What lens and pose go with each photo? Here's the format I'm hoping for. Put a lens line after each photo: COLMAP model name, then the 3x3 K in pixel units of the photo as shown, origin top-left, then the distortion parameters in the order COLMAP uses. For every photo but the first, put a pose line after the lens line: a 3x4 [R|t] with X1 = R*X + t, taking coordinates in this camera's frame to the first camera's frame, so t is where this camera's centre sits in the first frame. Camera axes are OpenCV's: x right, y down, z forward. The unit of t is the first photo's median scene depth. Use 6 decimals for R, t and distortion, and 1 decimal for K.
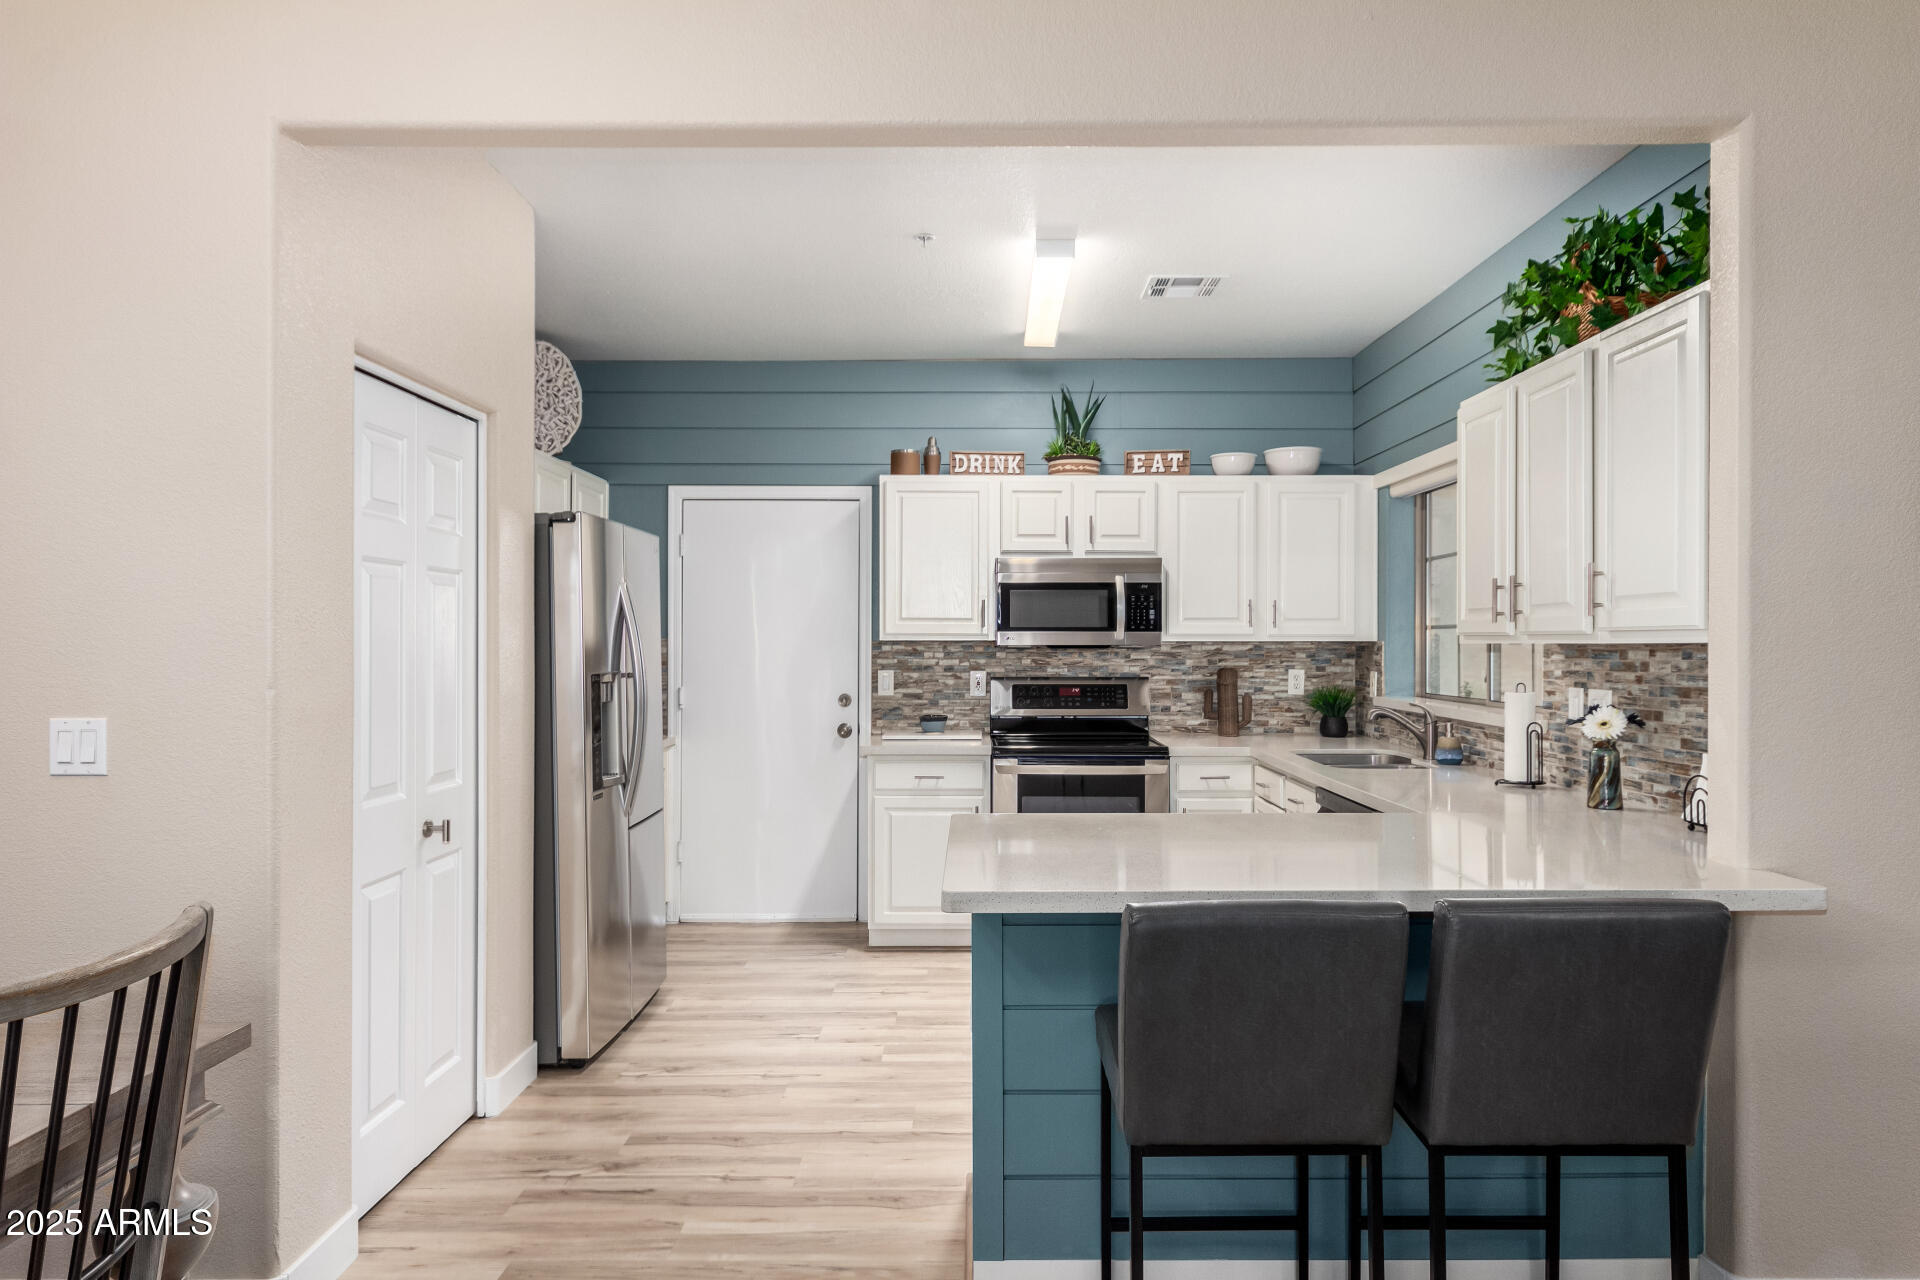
lens RADIAL K [[1189.0, 0, 993.6], [0, 1189.0, 650.7], [0, 0, 1]] dist [0.014121, -0.005853]
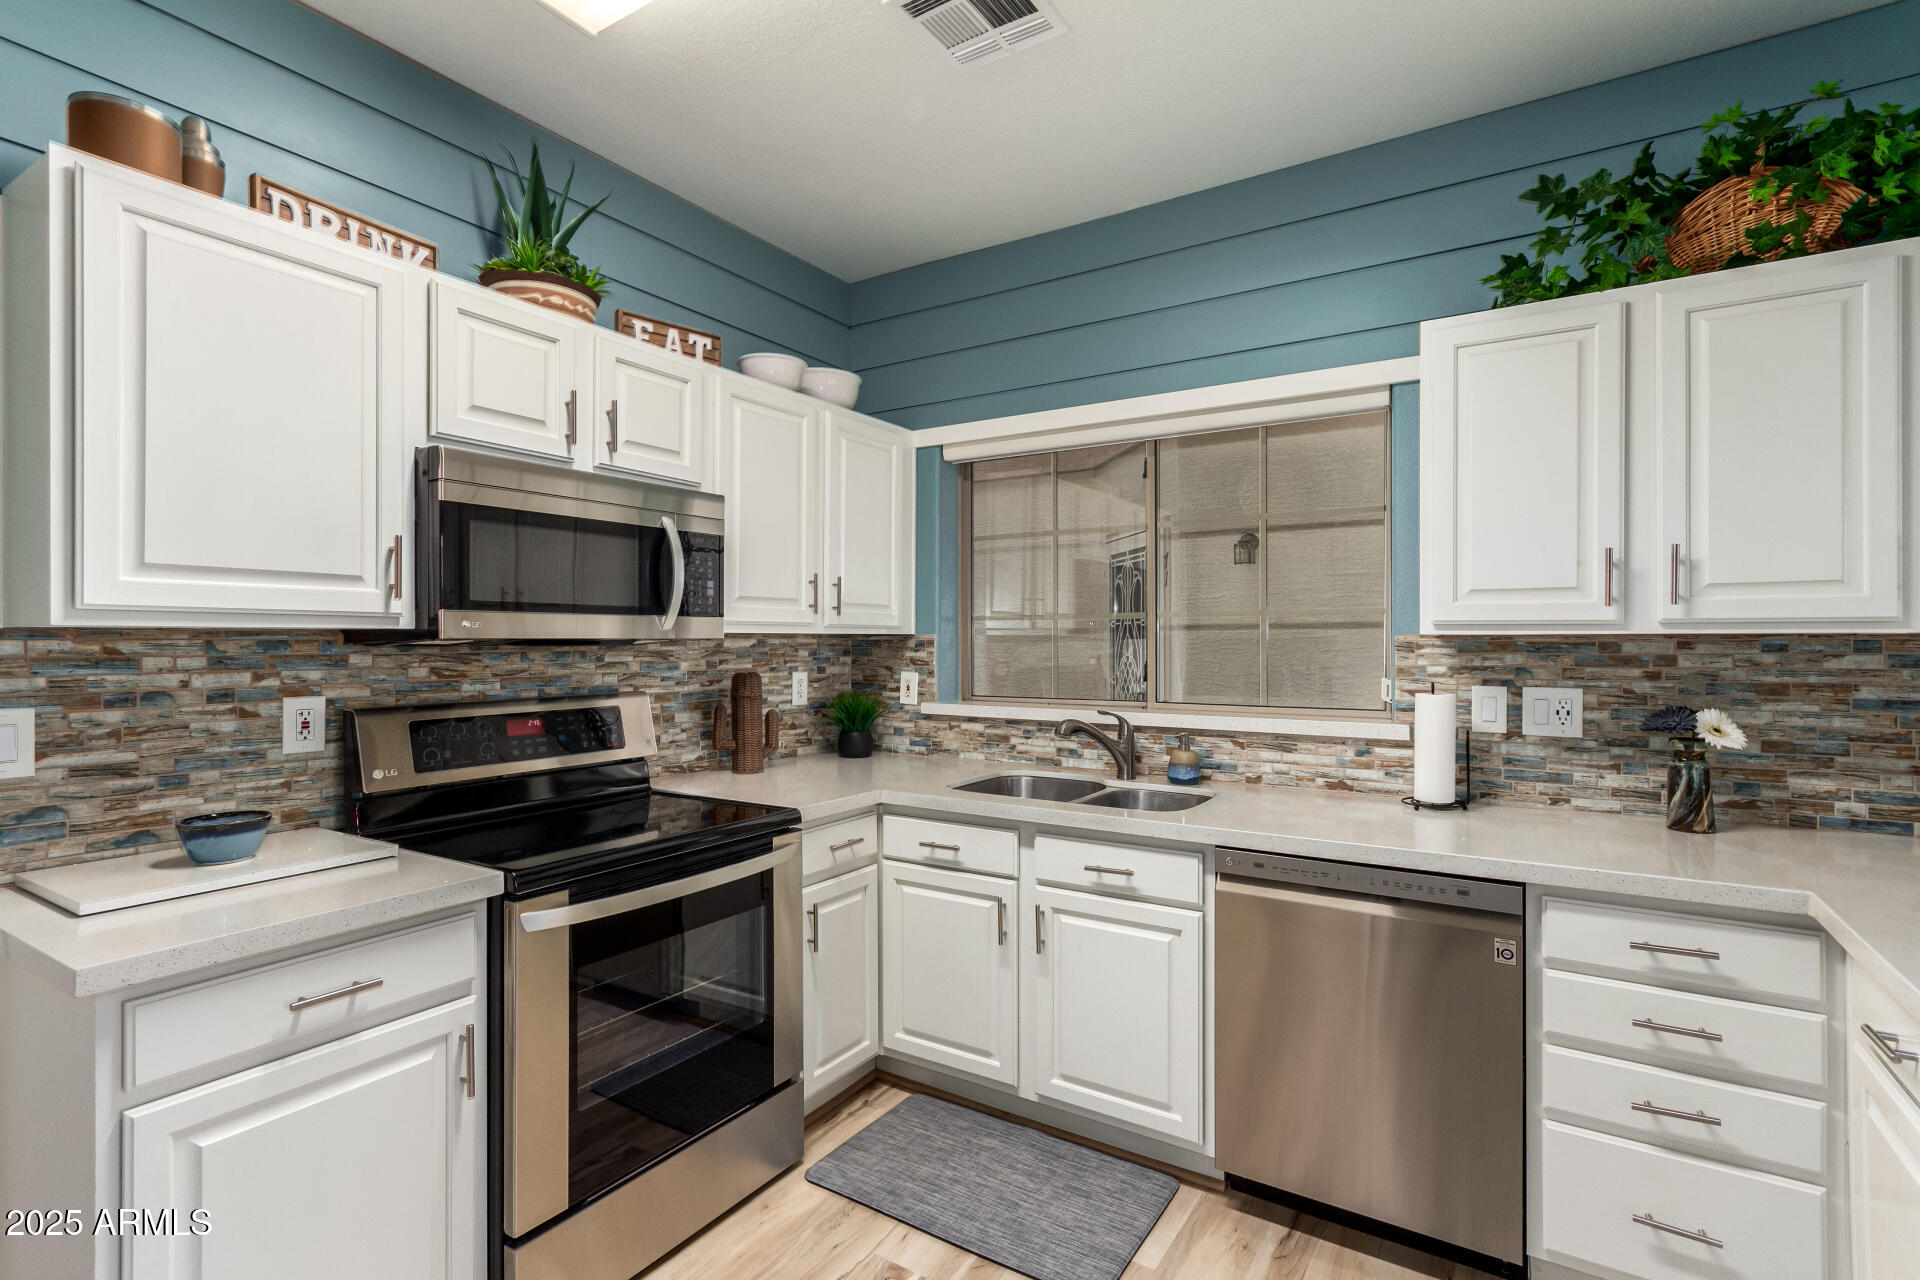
lens RADIAL K [[896.0, 0, 944.4], [0, 896.0, 636.5], [0, 0, 1]] dist [0.009012, 0.000217]
pose [[0.544111, 0.002249, 0.839010, -0.174898], [0.006382, 0.999956, -0.006820, -0.002157], [-0.838989, 0.009066, 0.544073, 0.635473]]
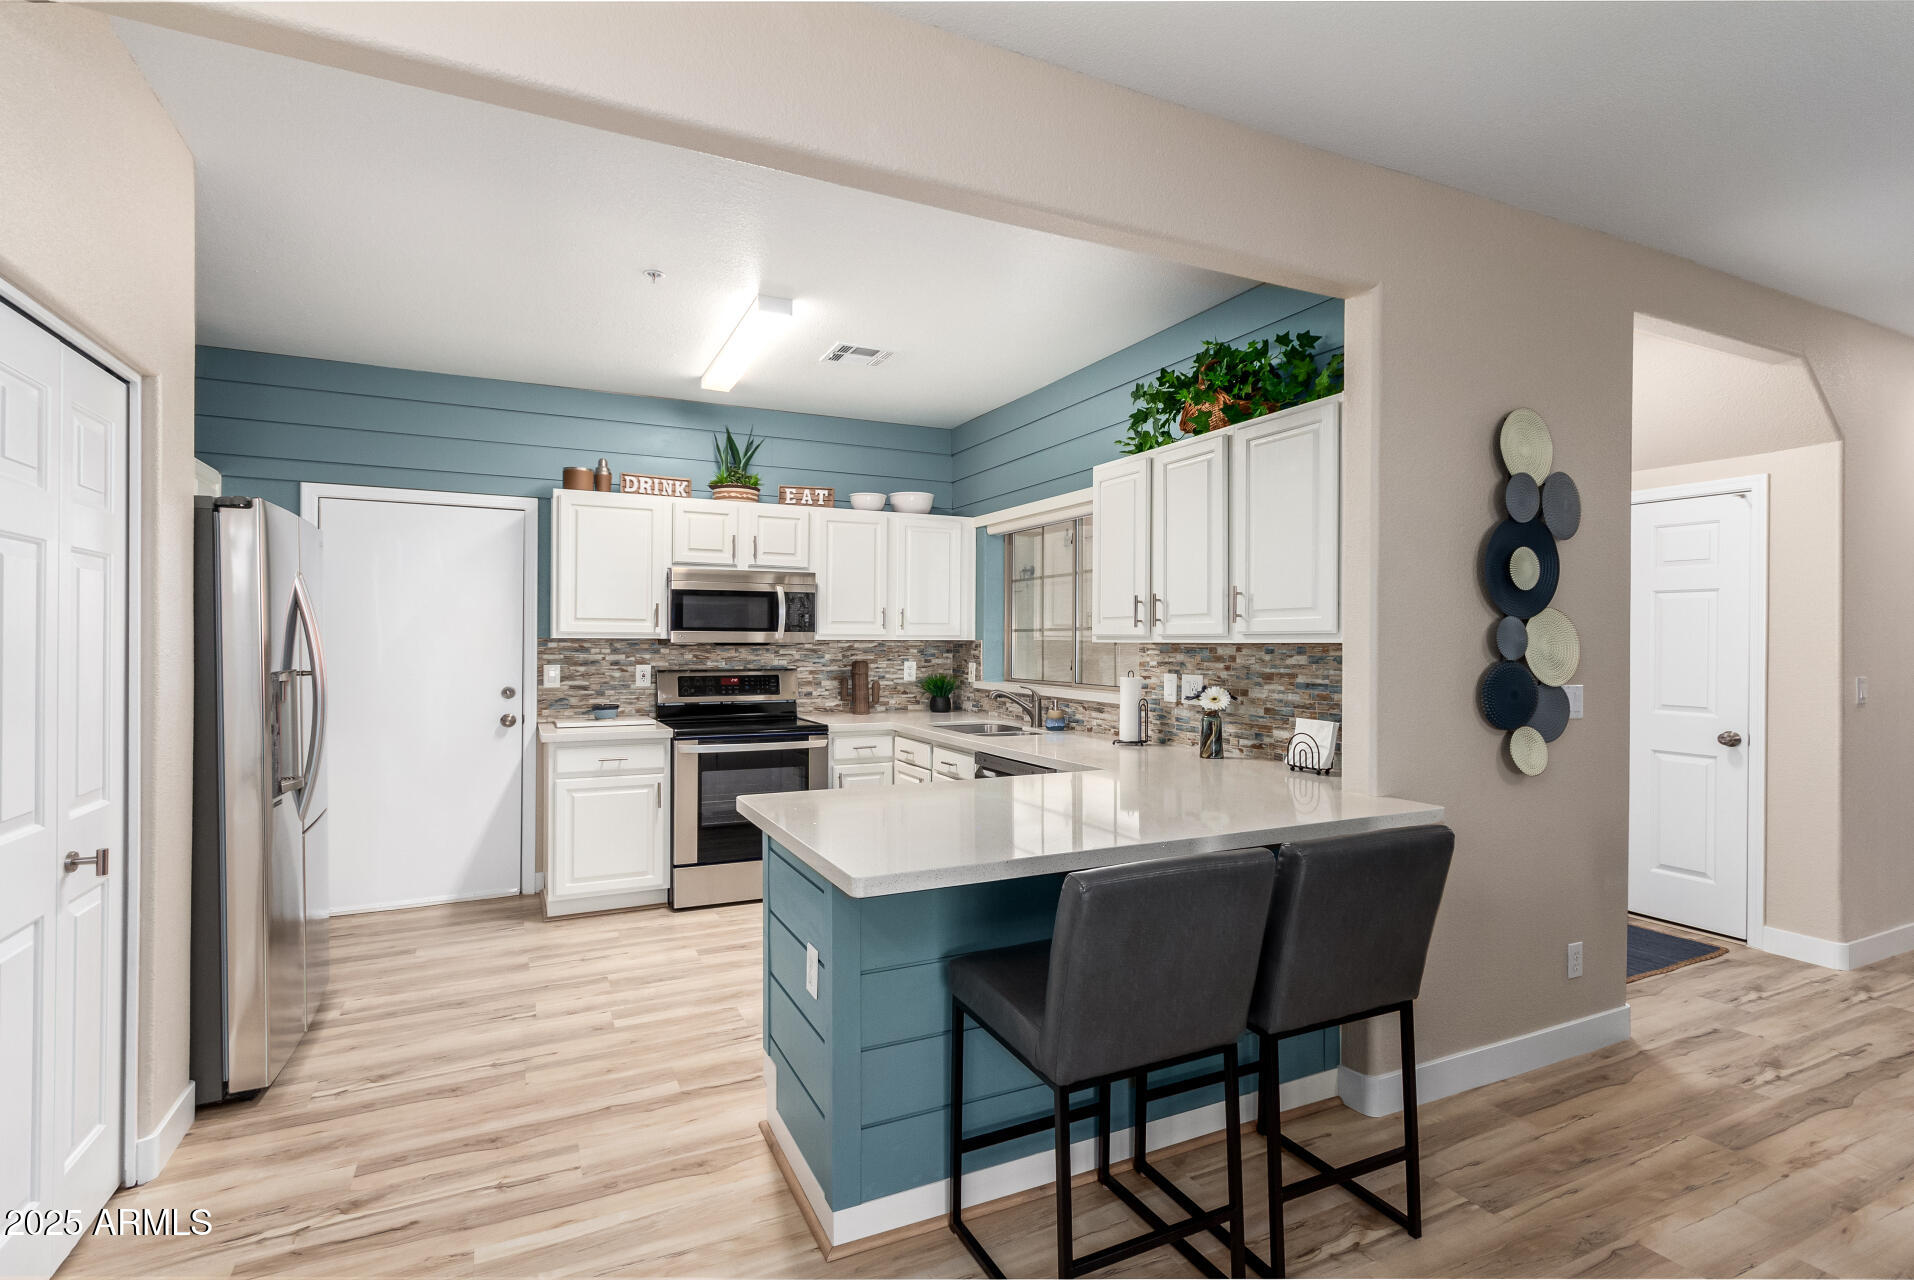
lens RADIAL K [[893.2, 0, 994.0], [0, 893.2, 659.0], [0, 0, 1]] dist [0.009012, 0.000217]
pose [[0.888114, -0.003345, 0.459611, -0.112942], [-0.002421, 0.999926, 0.011957, 0.000768], [-0.459617, -0.011732, 0.888040, 0.096818]]
